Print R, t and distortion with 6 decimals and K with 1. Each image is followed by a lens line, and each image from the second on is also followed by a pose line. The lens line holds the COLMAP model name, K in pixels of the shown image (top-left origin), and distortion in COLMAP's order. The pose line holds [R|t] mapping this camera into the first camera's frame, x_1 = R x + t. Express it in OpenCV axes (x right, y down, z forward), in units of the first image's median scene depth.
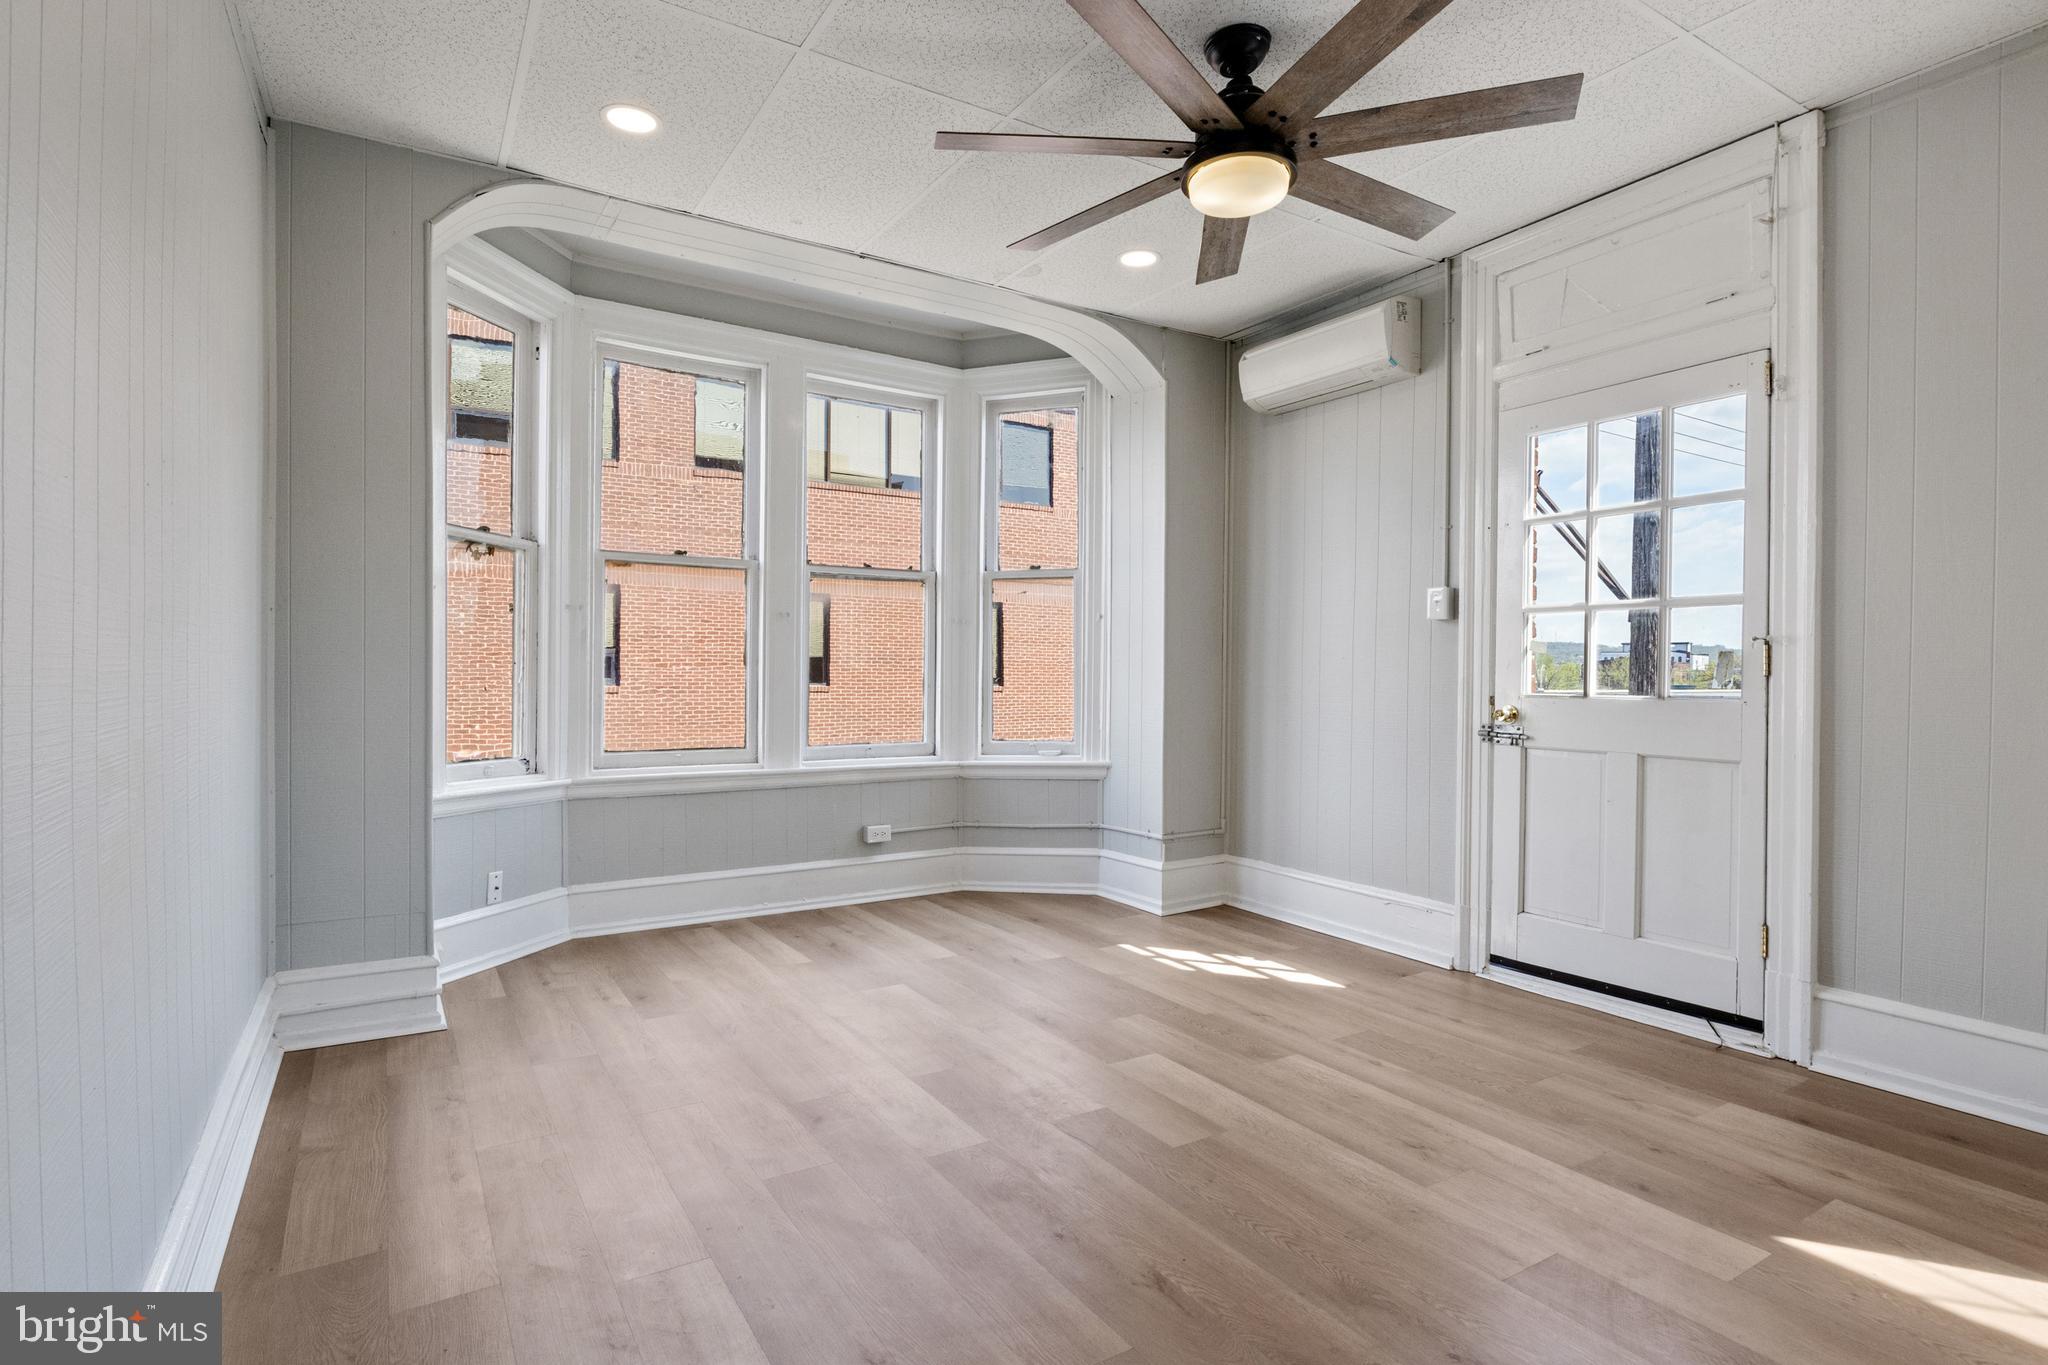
lens RADIAL K [[1025.3, 0, 1017.2], [0, 1025.3, 687.9], [0, 0, 1]] dist [-0.001036, -0.000019]
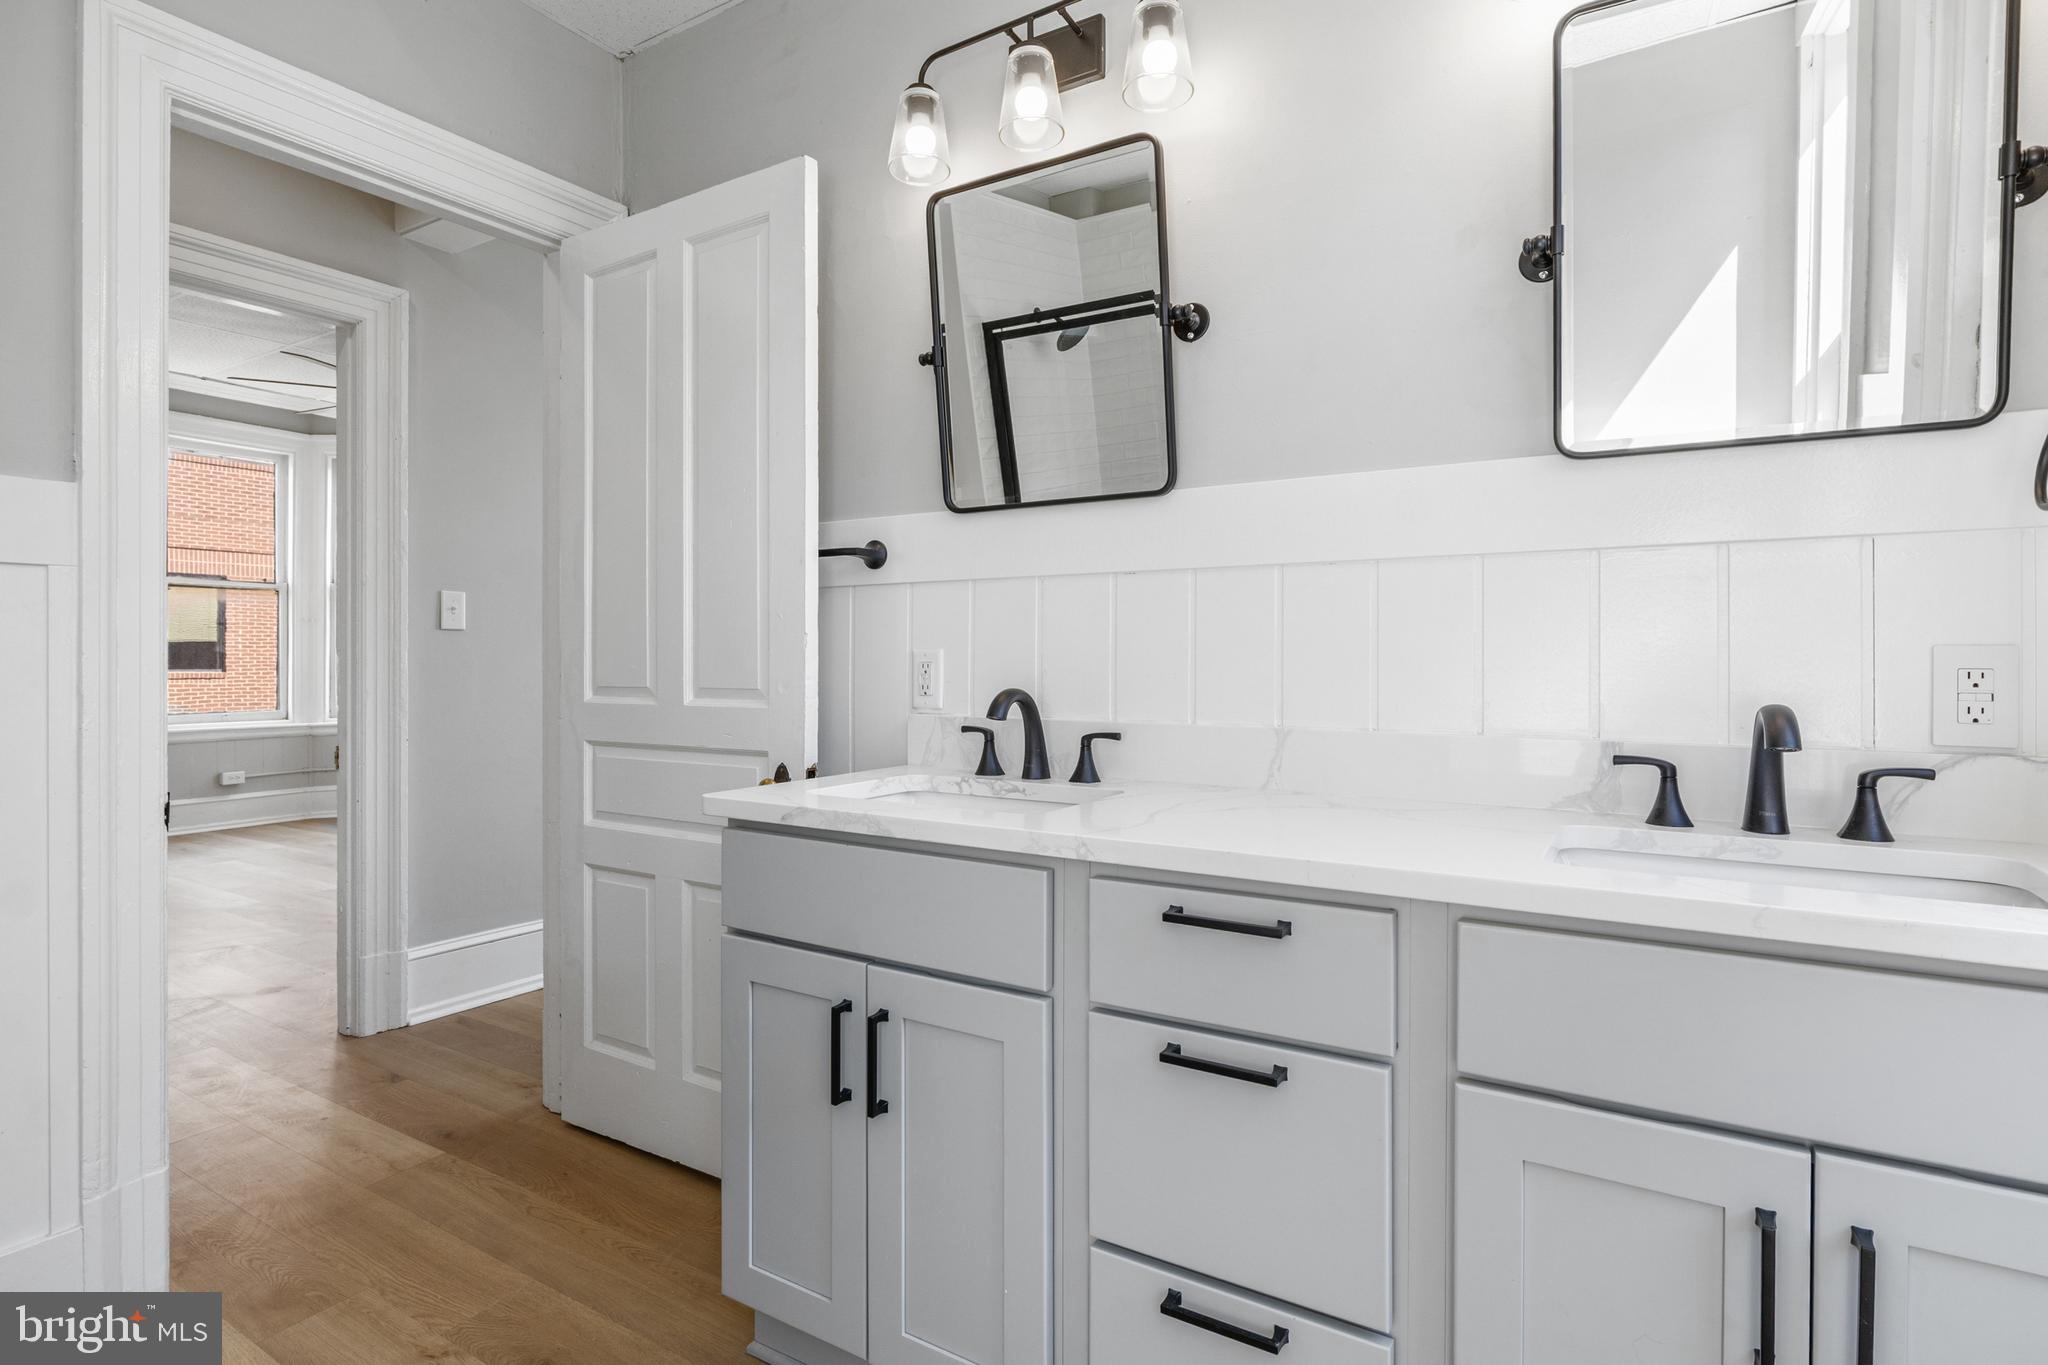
lens RADIAL K [[1059.8, 0, 1023.9], [0, 1059.8, 656.3], [0, 0, 1]] dist [0.000410, 0.000127]
pose [[0.900781, -0.006407, 0.434227, 0.187025], [0.012249, 0.999868, -0.010657, 0.009792], [-0.434102, 0.014919, 0.900740, -0.672601]]
